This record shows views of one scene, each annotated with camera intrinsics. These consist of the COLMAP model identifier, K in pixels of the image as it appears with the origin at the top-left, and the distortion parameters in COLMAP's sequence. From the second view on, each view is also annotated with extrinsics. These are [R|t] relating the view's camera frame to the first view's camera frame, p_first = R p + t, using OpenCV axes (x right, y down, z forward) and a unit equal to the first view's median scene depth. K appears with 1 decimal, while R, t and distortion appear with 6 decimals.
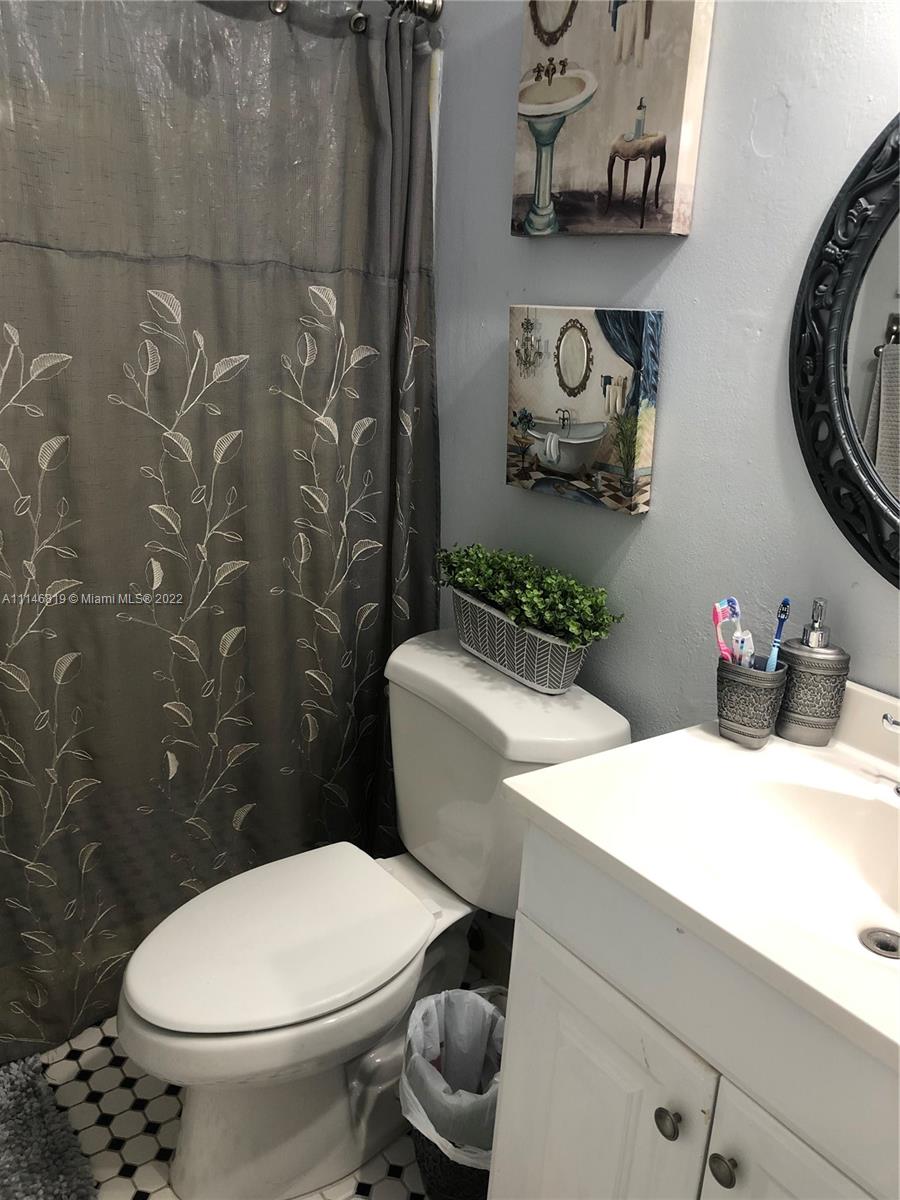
lens RADIAL K [[990.2, 0, 455.8], [0, 990.2, 598.3], [0, 0, 1]] dist [0.041743, -0.055769]
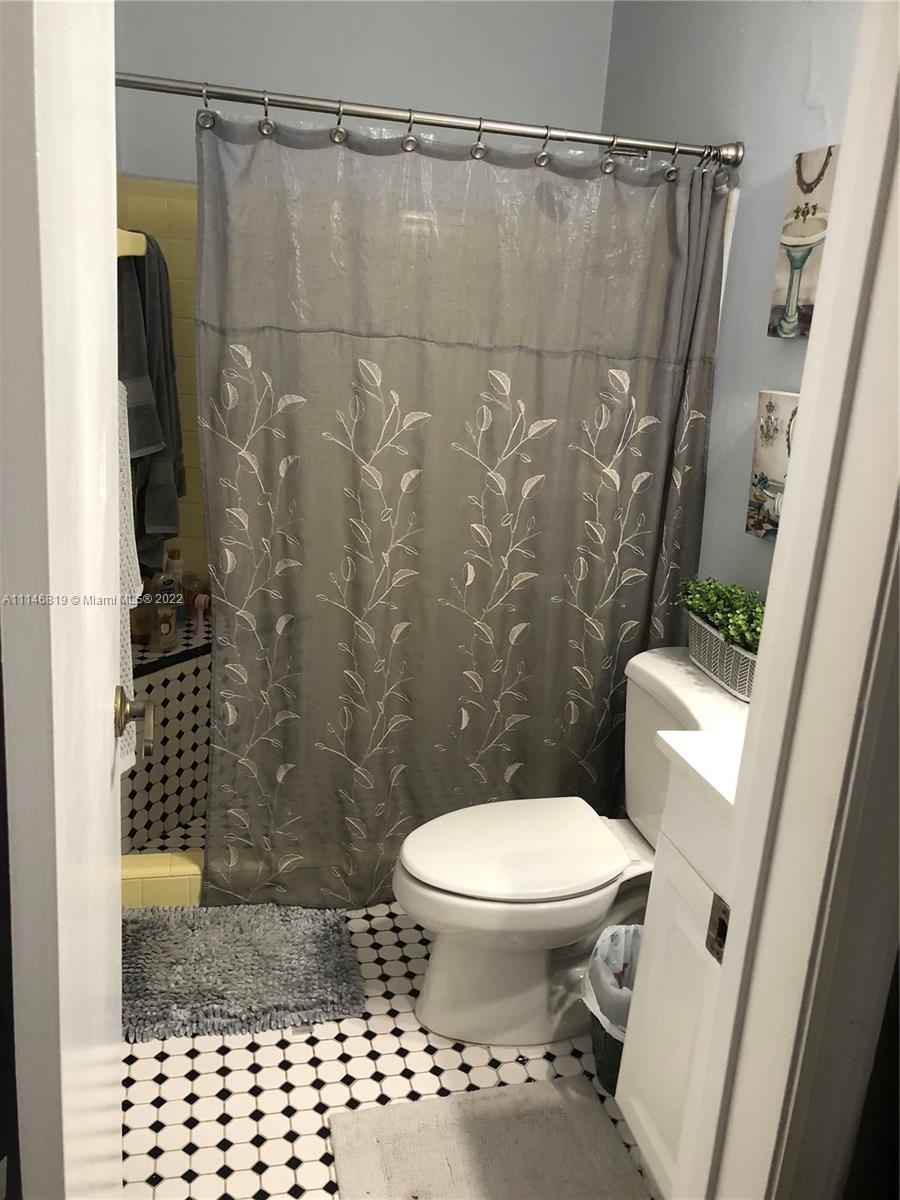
lens RADIAL K [[990.2, 0, 449.6], [0, 990.2, 600.9], [0, 0, 1]] dist [0.041743, -0.055769]
pose [[0.923251, 0.118647, -0.365417, 0.177755], [-0.138065, 0.990045, -0.027374, 0.053936], [0.358532, 0.075724, 0.930441, -0.277517]]
